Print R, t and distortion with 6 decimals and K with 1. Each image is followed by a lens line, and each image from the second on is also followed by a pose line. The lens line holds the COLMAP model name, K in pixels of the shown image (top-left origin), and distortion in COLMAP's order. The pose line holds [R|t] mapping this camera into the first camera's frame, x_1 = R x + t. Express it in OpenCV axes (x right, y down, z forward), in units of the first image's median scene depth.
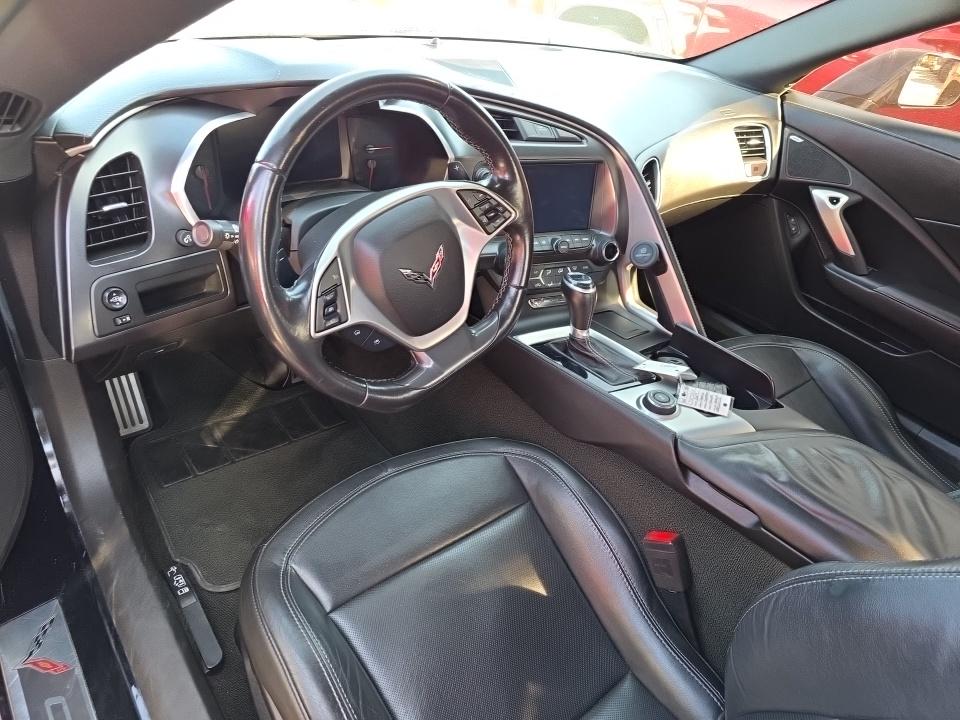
lens RADIAL K [[656.4, 0, 478.8], [0, 656.4, 377.2], [0, 0, 1]] dist [0.037144, -0.034231]
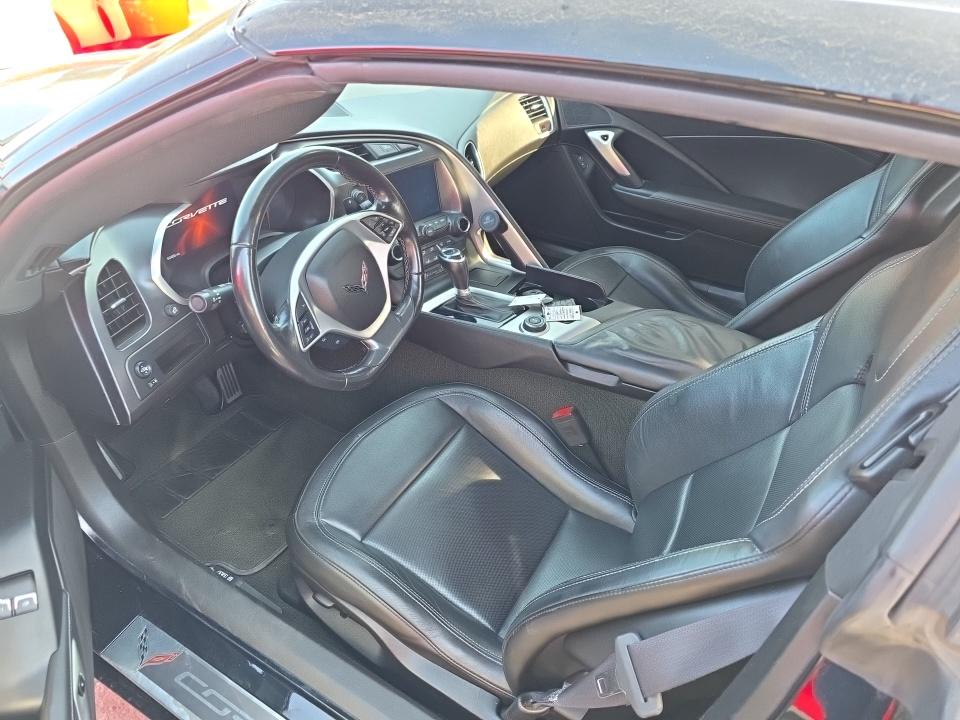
lens RADIAL K [[656.4, 0, 478.8], [0, 656.4, 377.2], [0, 0, 1]] dist [0.037144, -0.034231]
pose [[0.929775, -0.310520, 0.197726, -0.139409], [0.297256, 0.950126, 0.094333, -0.020203], [-0.217157, -0.028934, 0.975708, -0.324338]]
